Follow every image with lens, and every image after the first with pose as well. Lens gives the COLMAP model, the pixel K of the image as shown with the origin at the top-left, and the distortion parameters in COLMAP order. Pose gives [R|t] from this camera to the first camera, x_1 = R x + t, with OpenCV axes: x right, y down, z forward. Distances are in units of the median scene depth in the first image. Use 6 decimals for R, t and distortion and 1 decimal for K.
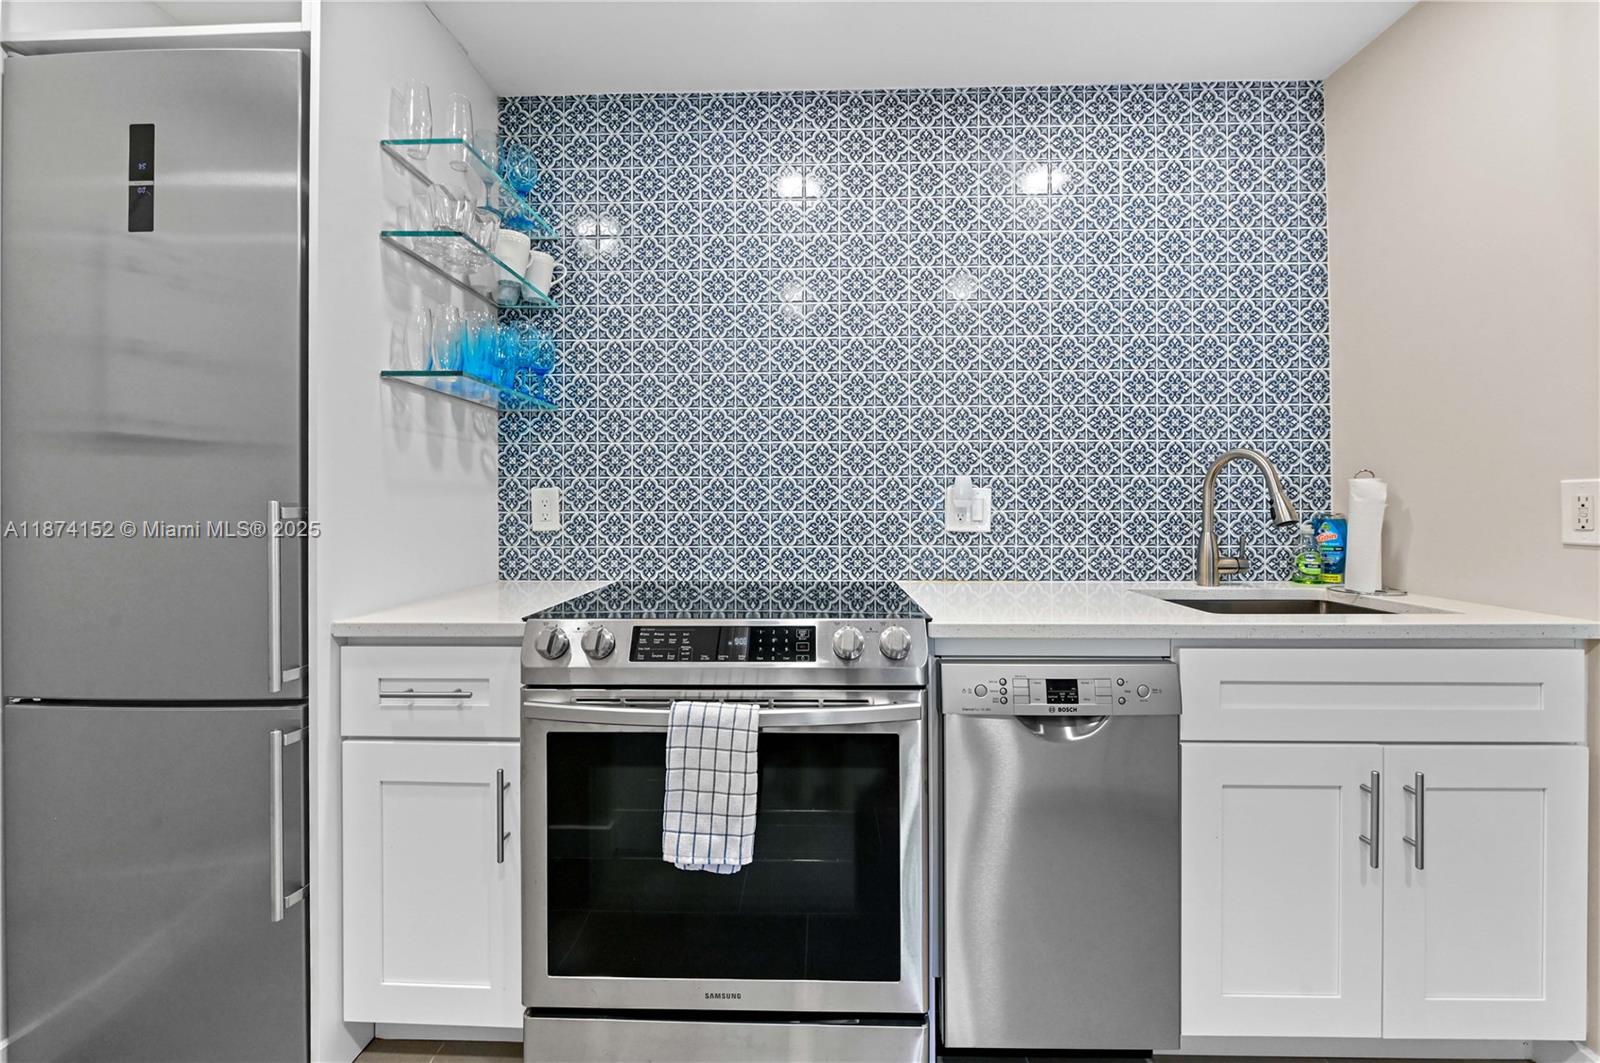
lens RADIAL K [[648.1, 0, 798.1], [0, 648.1, 500.7], [0, 0, 1]] dist [-0.003399, -0.000532]
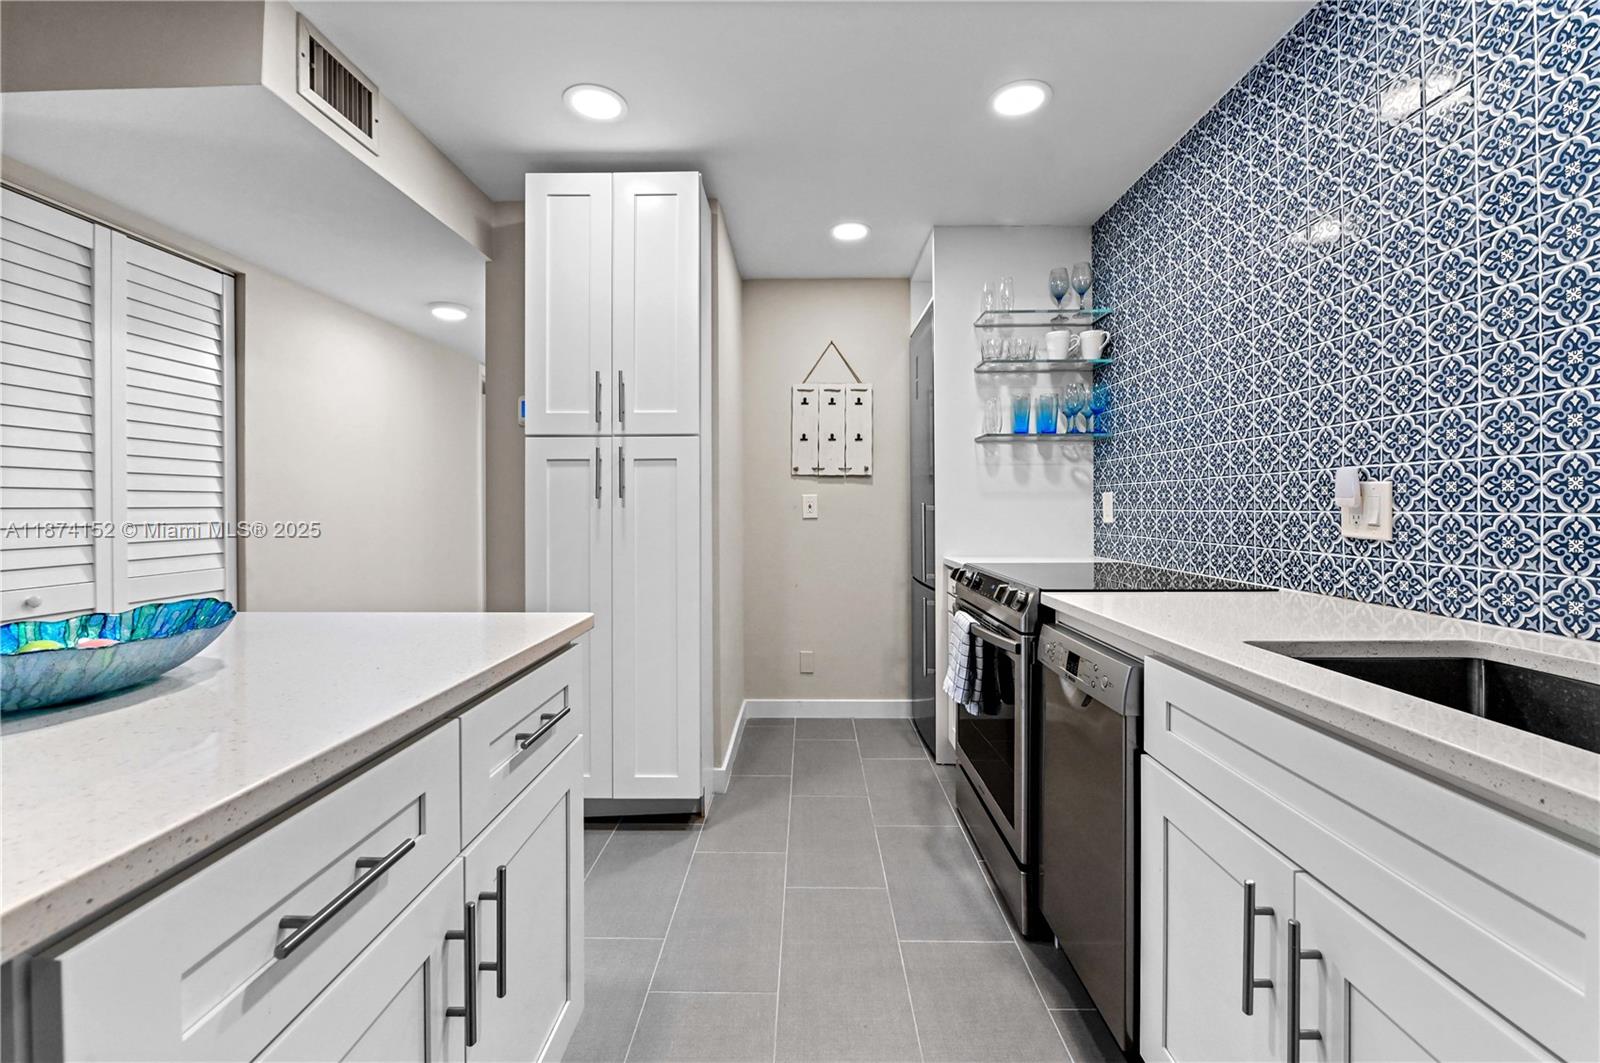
lens RADIAL K [[648.1, 0, 794.4], [0, 648.1, 511.2], [0, 0, 1]] dist [-0.003399, -0.000532]
pose [[0.007287, 0.008851, -0.999934, 1.023622], [0.007692, 0.999931, 0.008907, 0.003116], [0.999944, -0.007757, 0.007219, 0.316960]]
